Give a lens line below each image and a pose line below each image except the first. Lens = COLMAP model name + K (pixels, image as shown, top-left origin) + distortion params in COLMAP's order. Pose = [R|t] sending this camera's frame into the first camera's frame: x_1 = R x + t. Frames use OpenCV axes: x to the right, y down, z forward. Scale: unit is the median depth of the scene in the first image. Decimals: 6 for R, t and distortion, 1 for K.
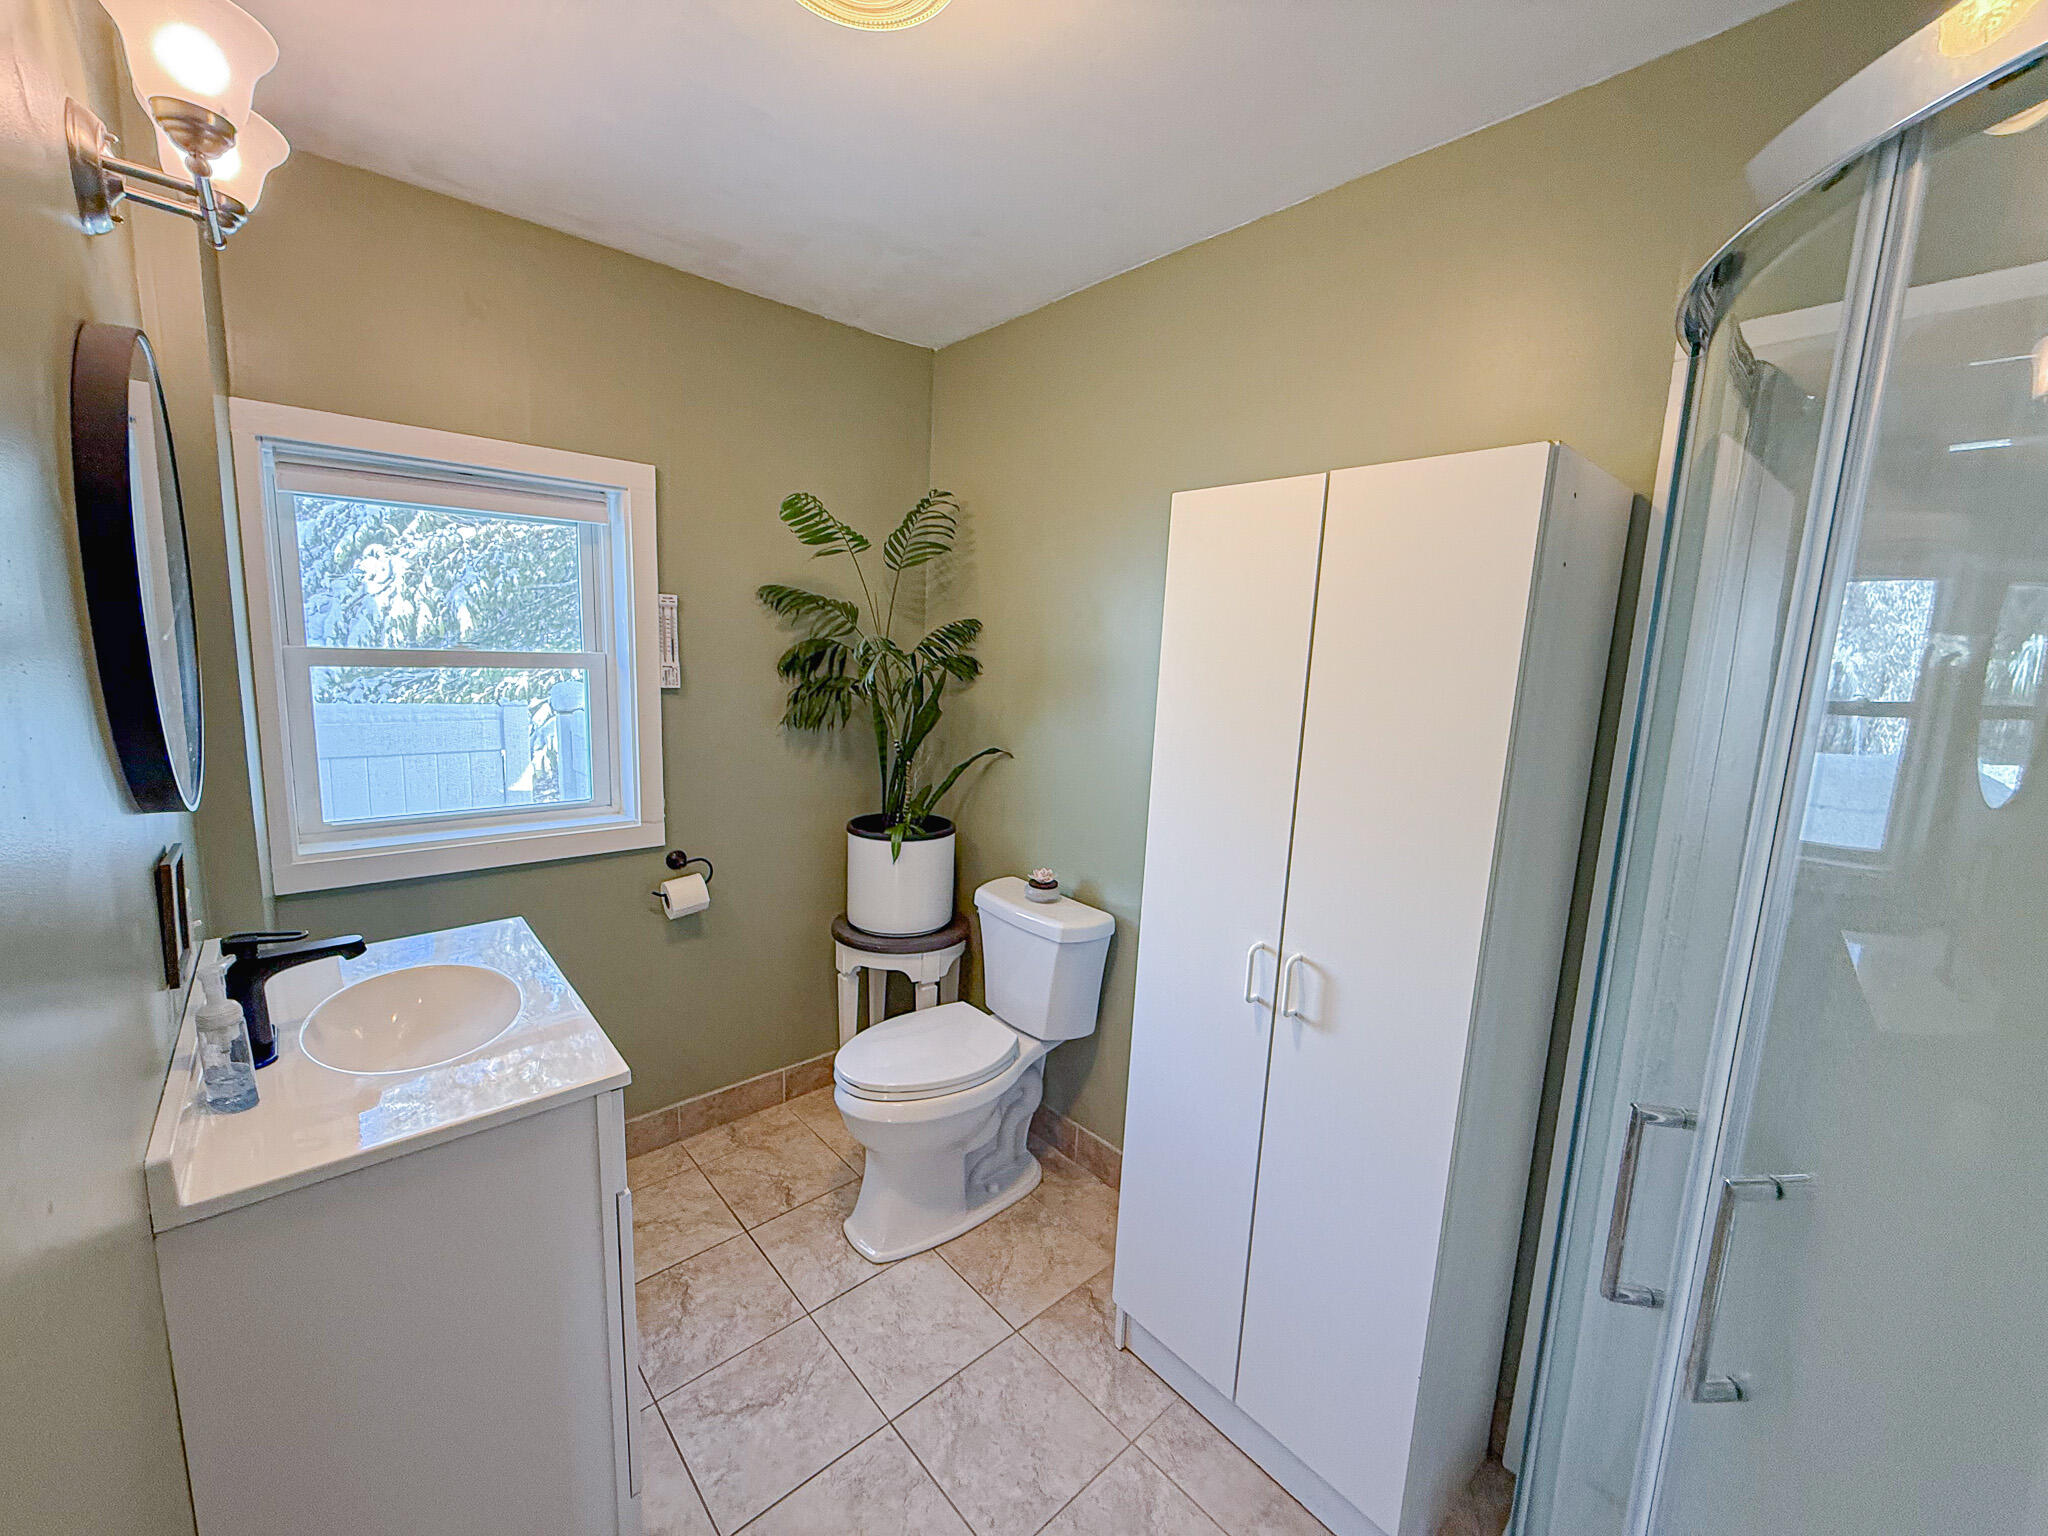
lens RADIAL K [[811.5, 0, 1017.0], [0, 811.5, 769.4], [0, 0, 1]] dist [-0.000071, 0.000192]
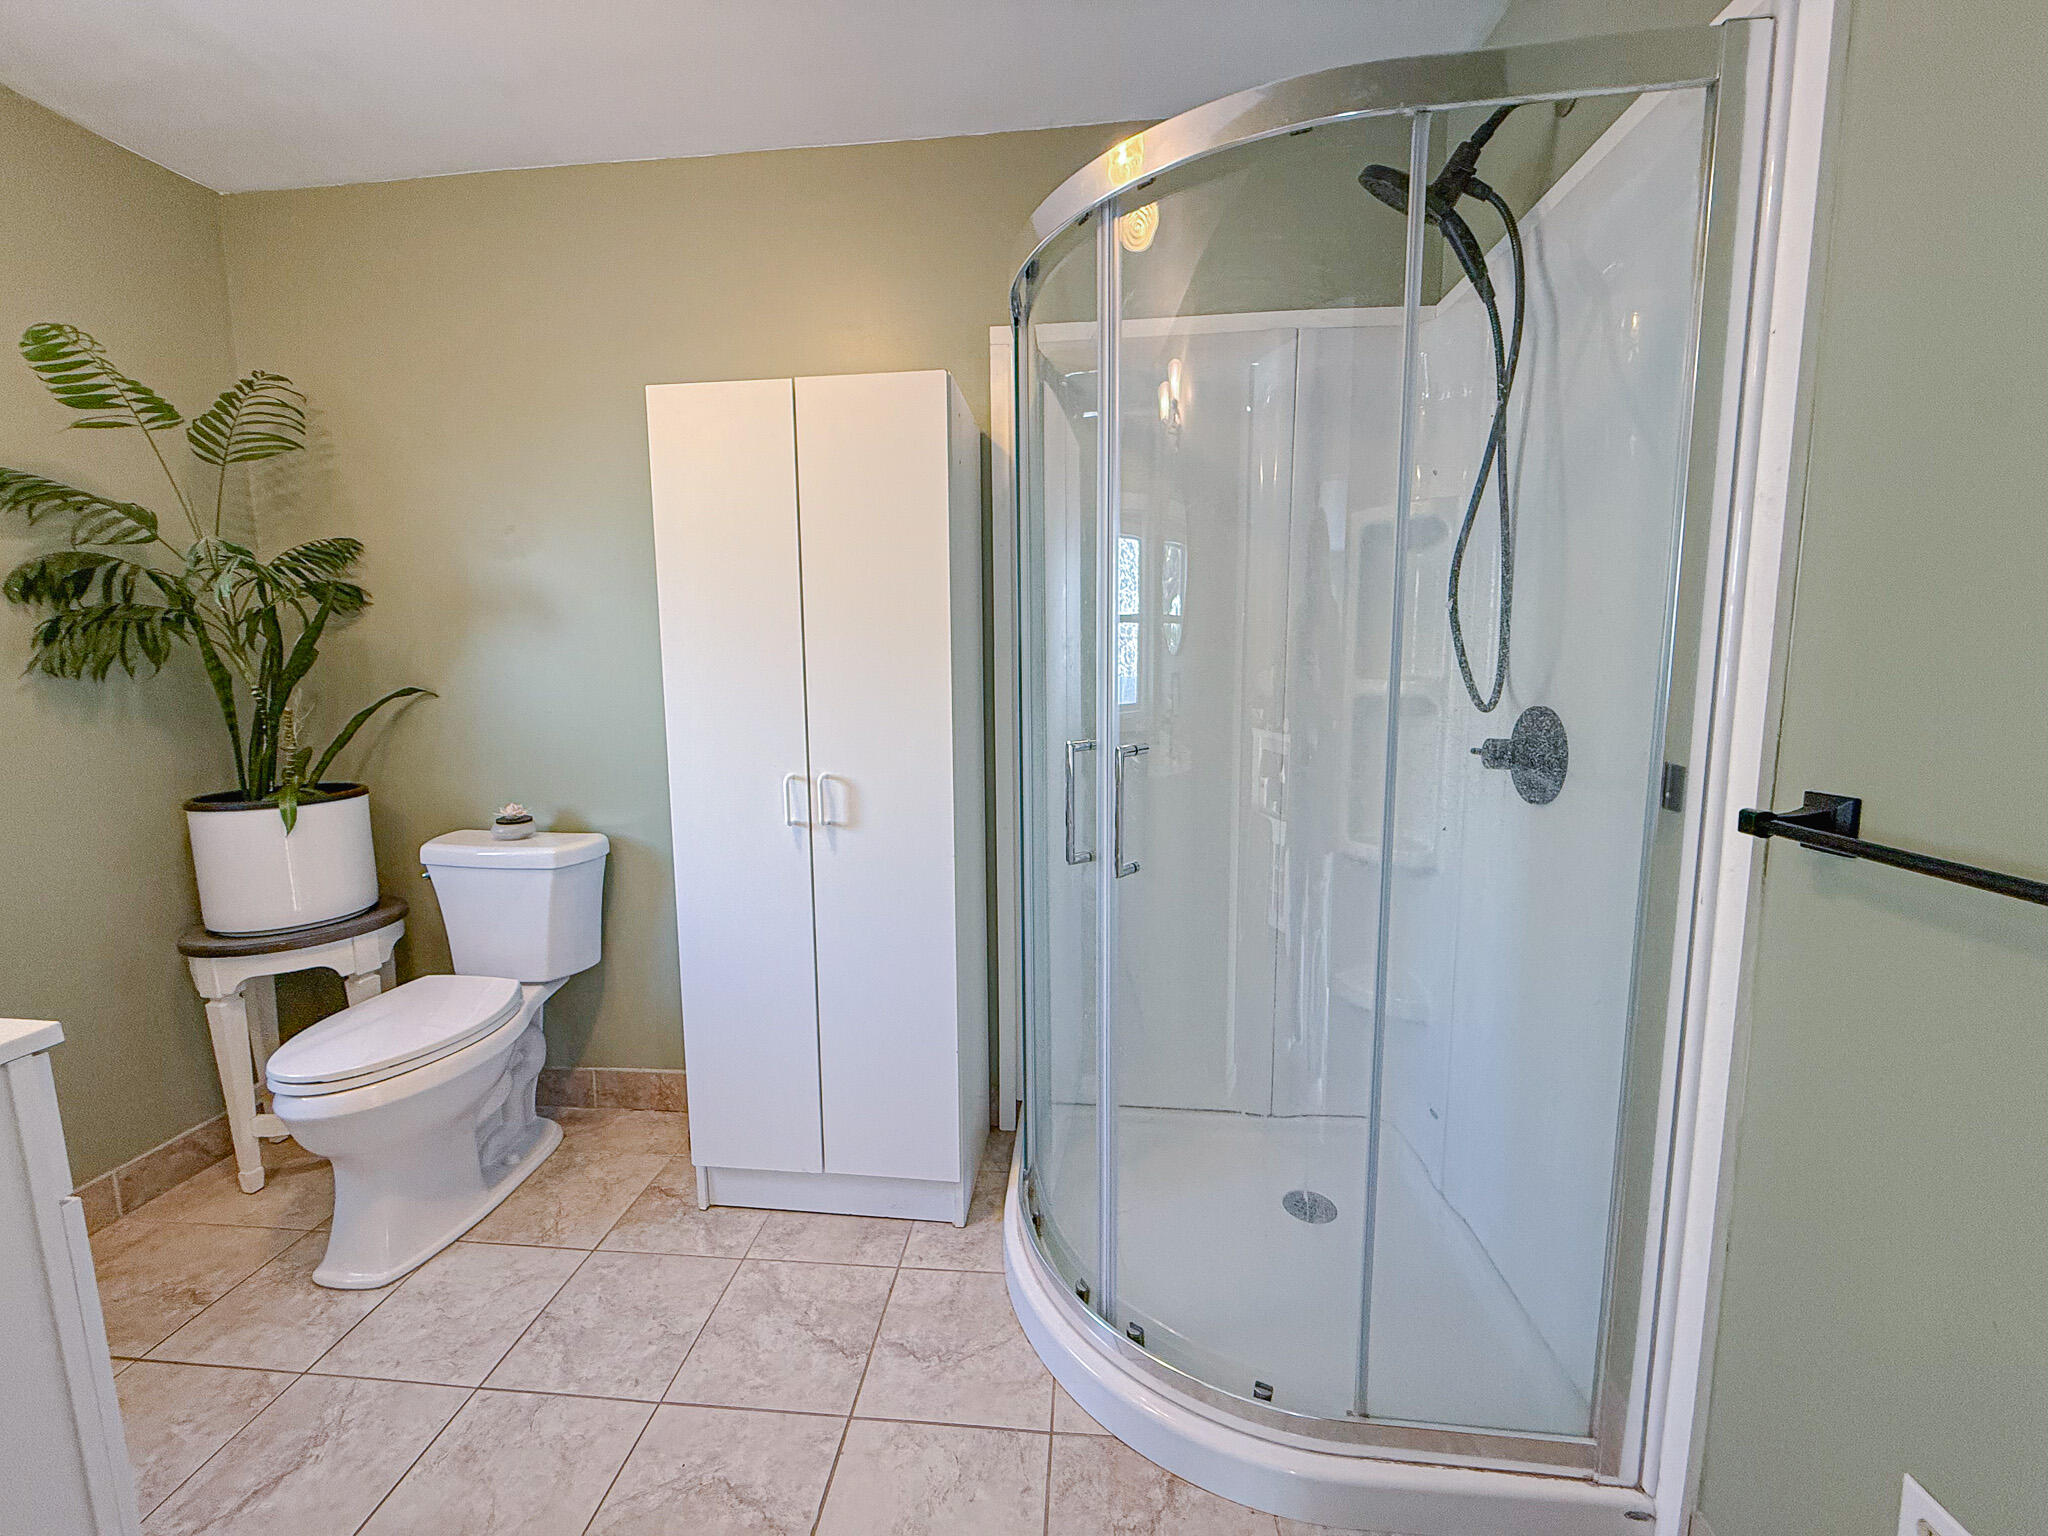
lens RADIAL K [[811.5, 0, 1012.5], [0, 811.5, 767.4], [0, 0, 1]] dist [-0.000071, 0.000192]
pose [[0.735033, -0.136824, 0.664083, -0.168035], [0.143568, 0.988627, 0.044785, 0.131337], [-0.662657, 0.062423, 0.746317, -0.071901]]
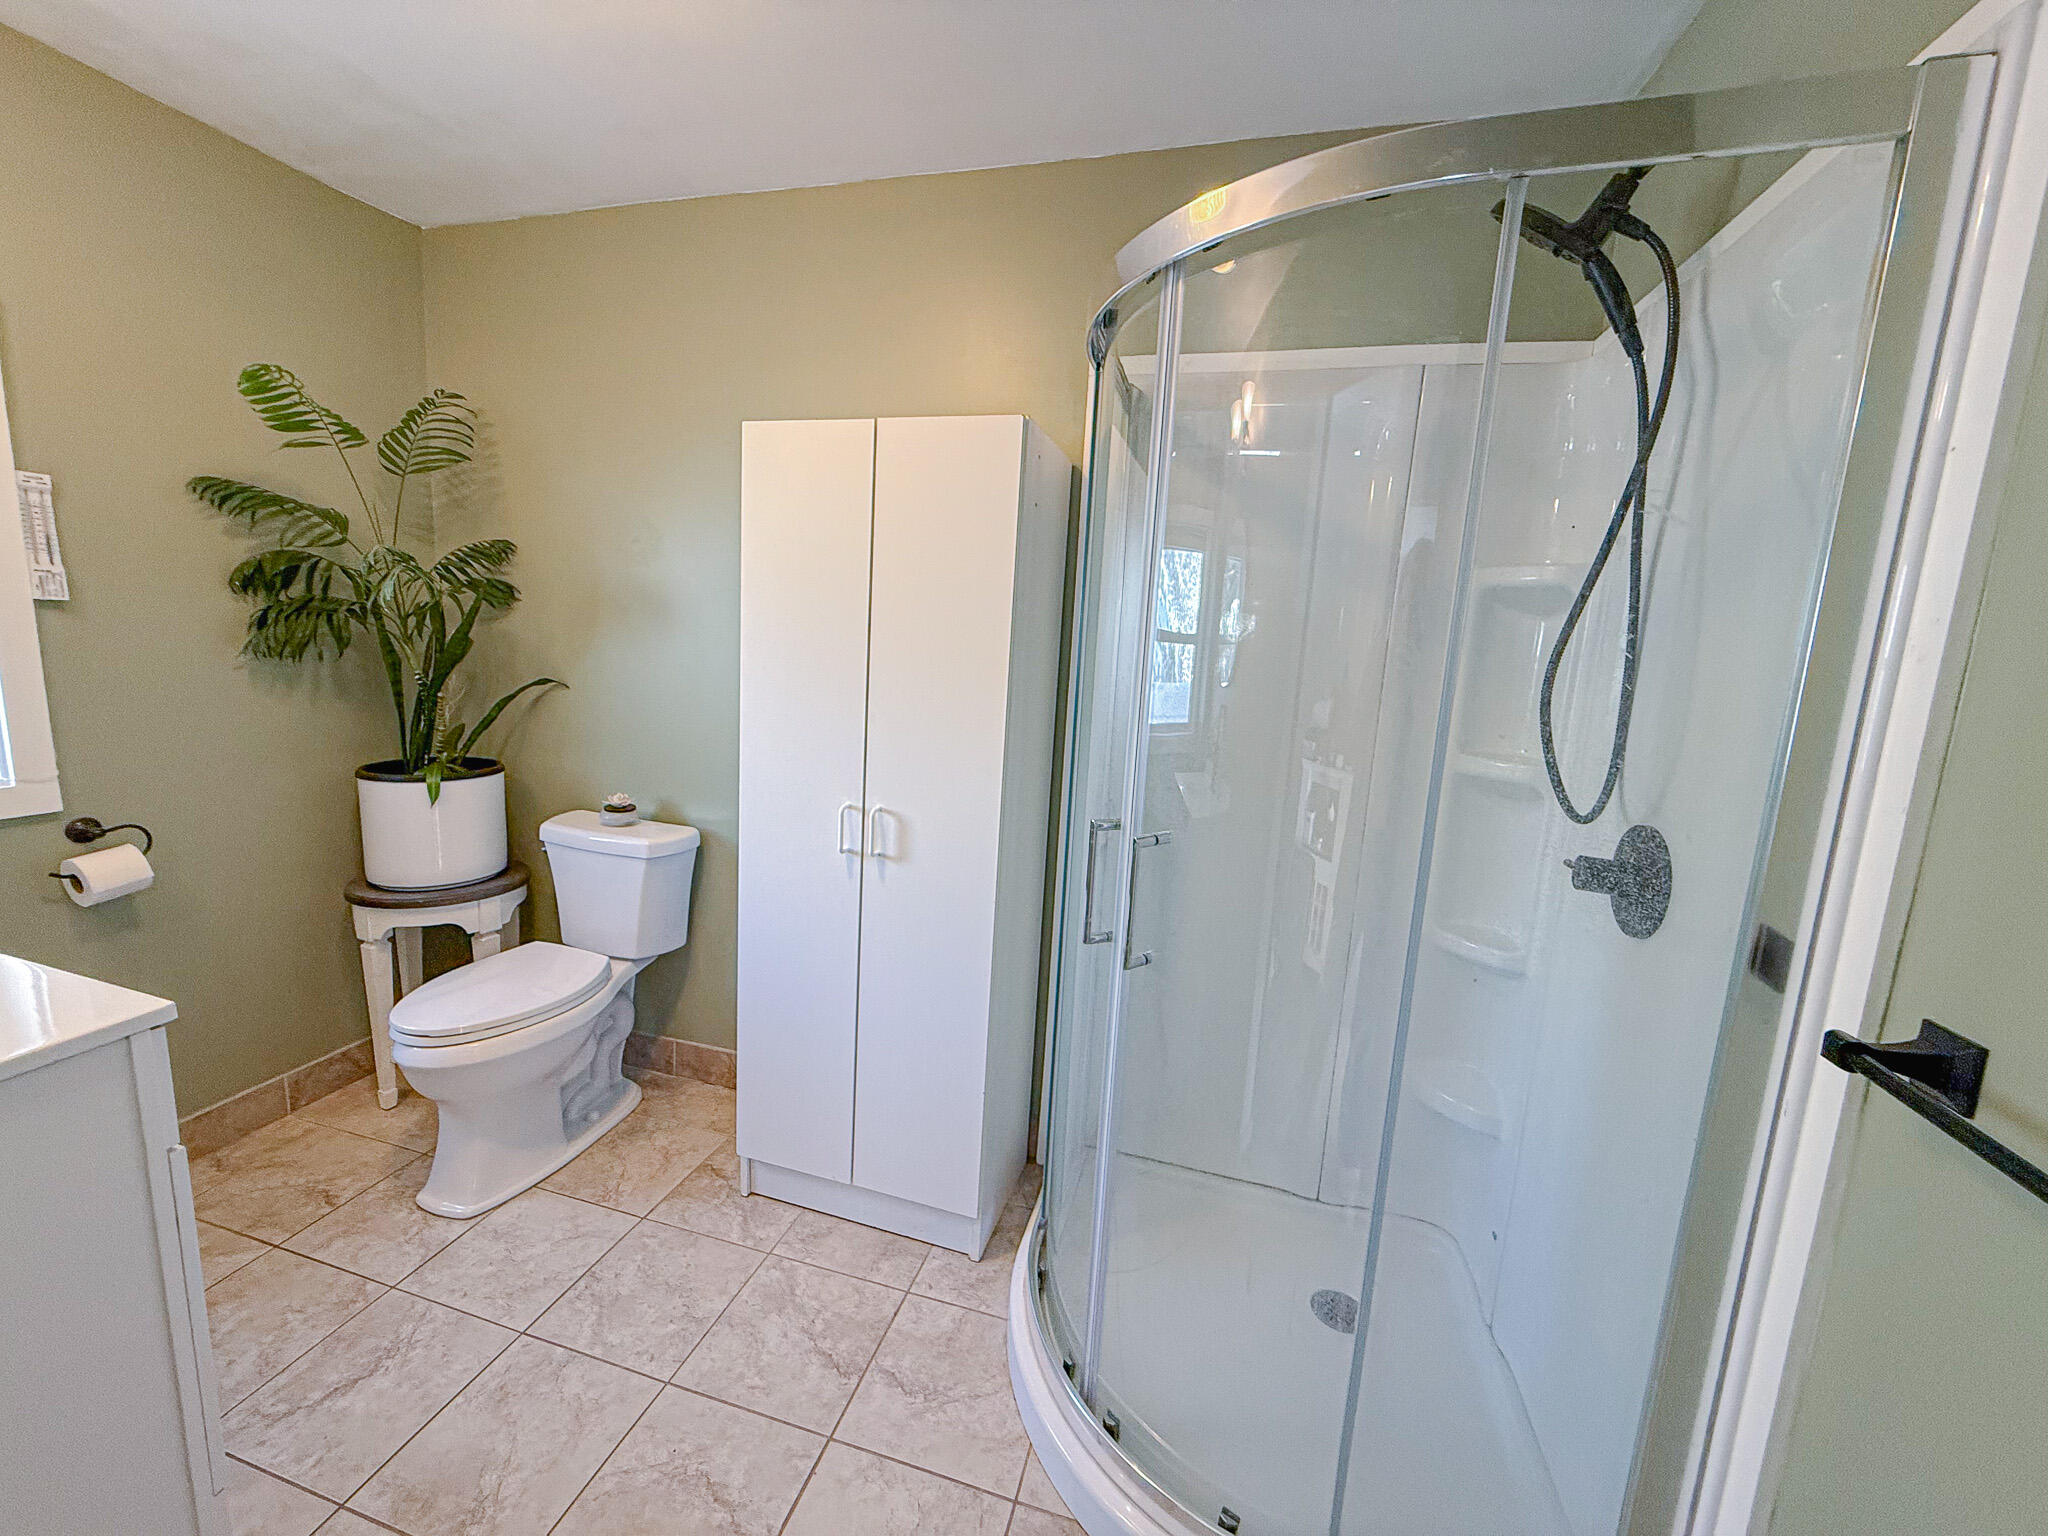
lens RADIAL K [[811.5, 0, 1013.2], [0, 811.5, 767.6], [0, 0, 1]] dist [-0.000071, 0.000192]
pose [[0.846011, -0.081180, 0.526949, -0.087124], [0.061841, 0.996611, 0.054251, 0.072042], [-0.529567, -0.013310, 0.848163, -0.115580]]
